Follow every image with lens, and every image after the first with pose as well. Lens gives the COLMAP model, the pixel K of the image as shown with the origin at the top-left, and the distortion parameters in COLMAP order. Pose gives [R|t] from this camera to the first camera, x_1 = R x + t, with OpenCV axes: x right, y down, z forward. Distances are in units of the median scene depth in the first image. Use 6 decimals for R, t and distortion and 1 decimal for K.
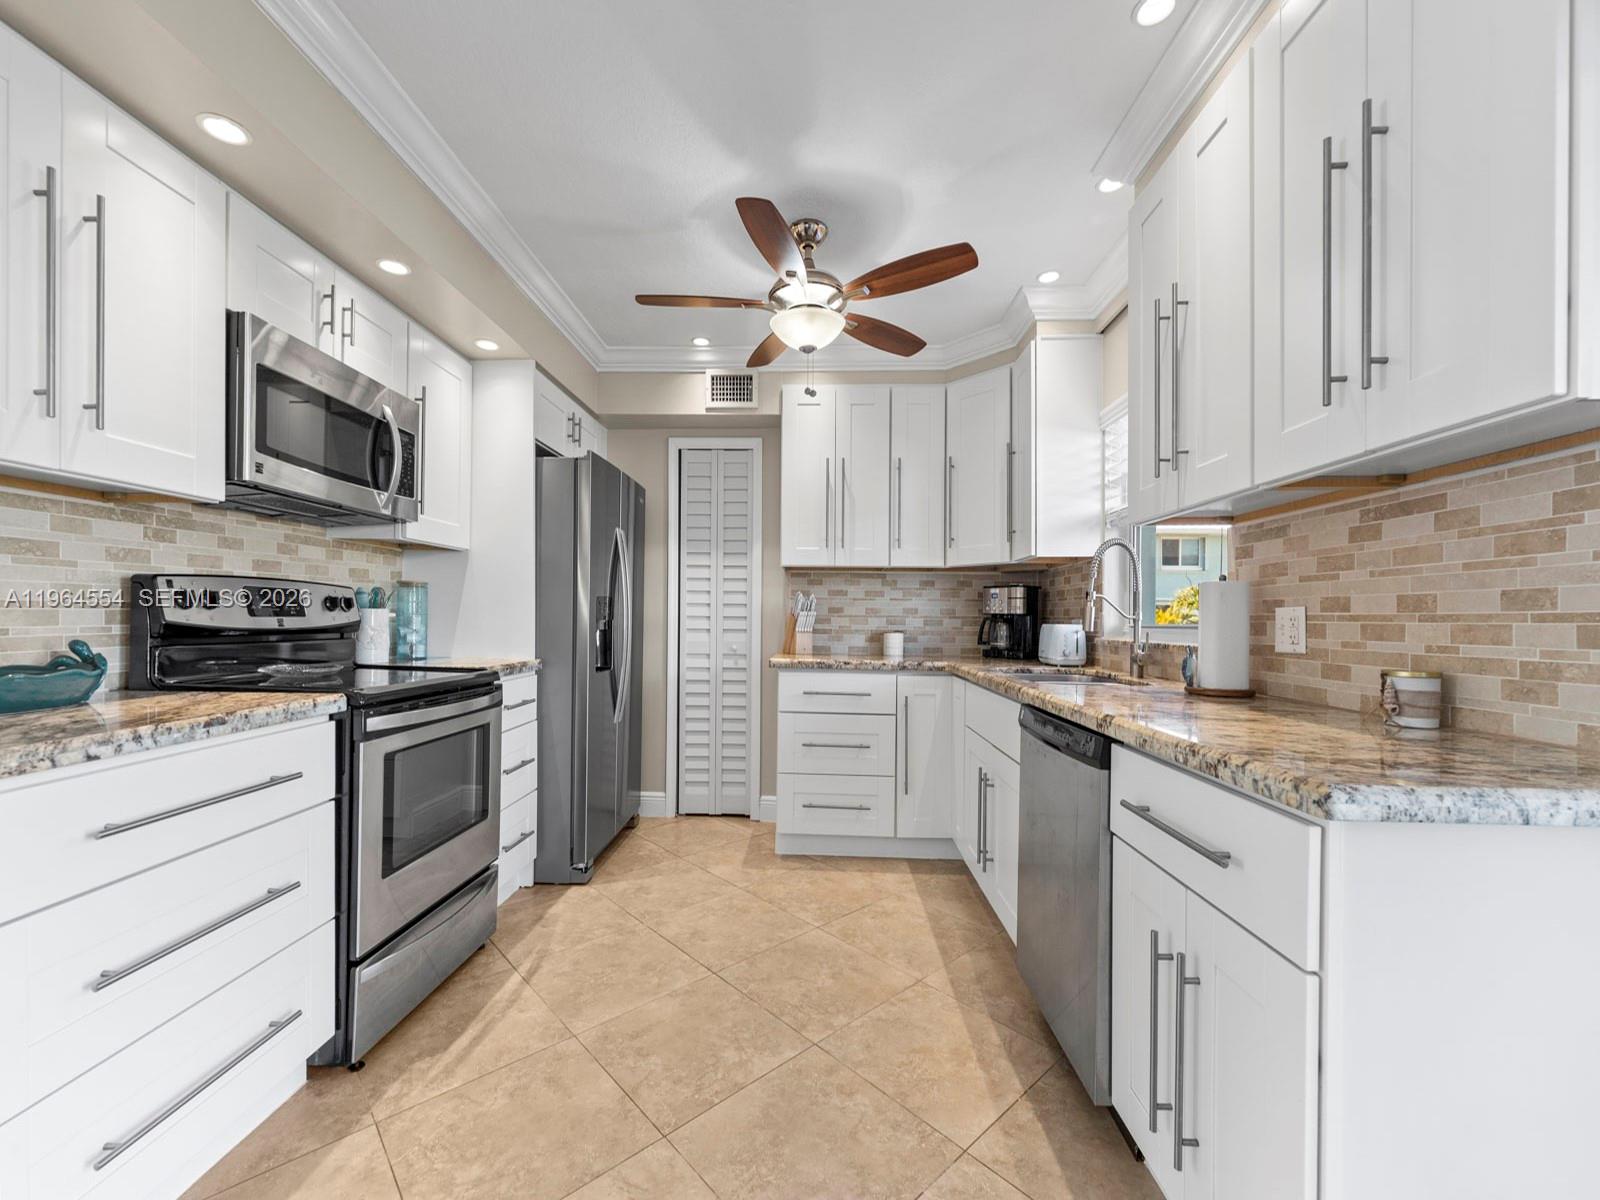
lens RADIAL K [[656.6, 0, 797.0], [0, 656.6, 624.1], [0, 0, 1]] dist [-0.000217, -0.000329]
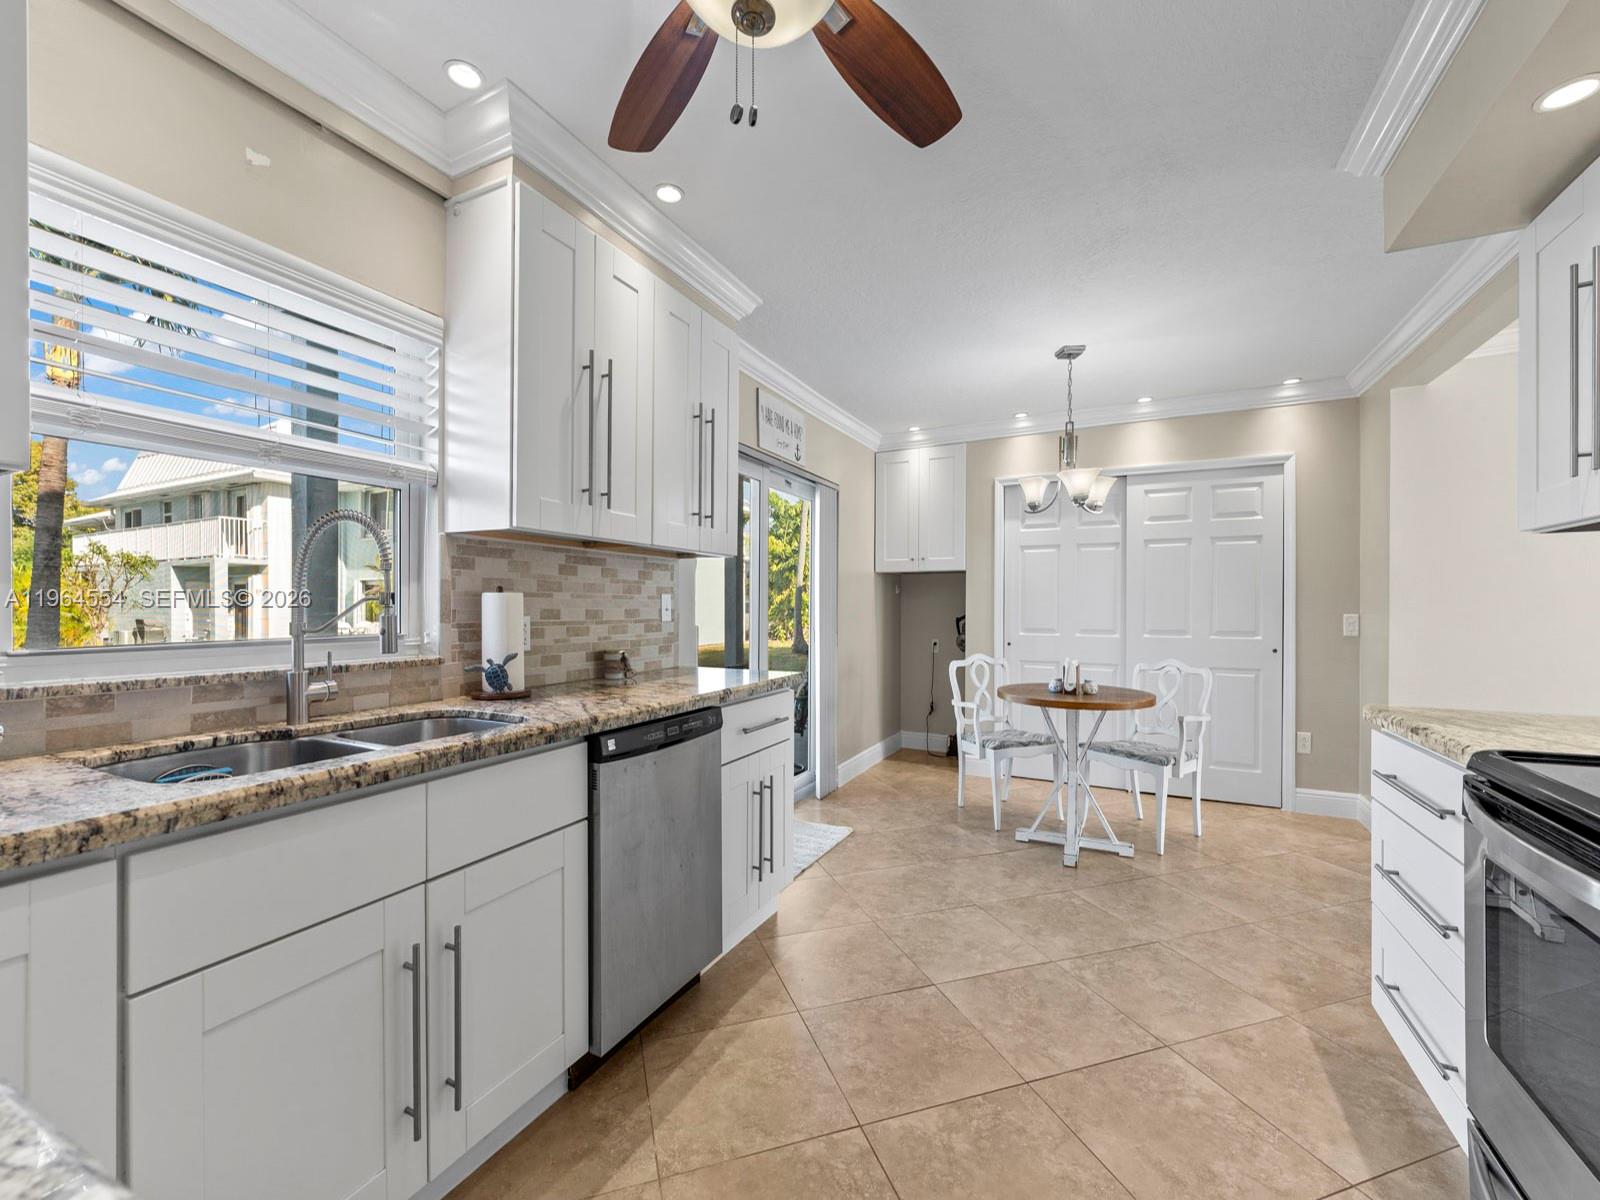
lens RADIAL K [[648.2, 0, 800.0], [0, 648.2, 600.0], [0, 0, 1]] dist [0.000199, -0.000138]
pose [[-0.910930, -0.010037, 0.412439, -0.185710], [-0.010195, 0.999946, 0.001815, -0.045810], [-0.412435, -0.002551, -0.910983, 1.363496]]
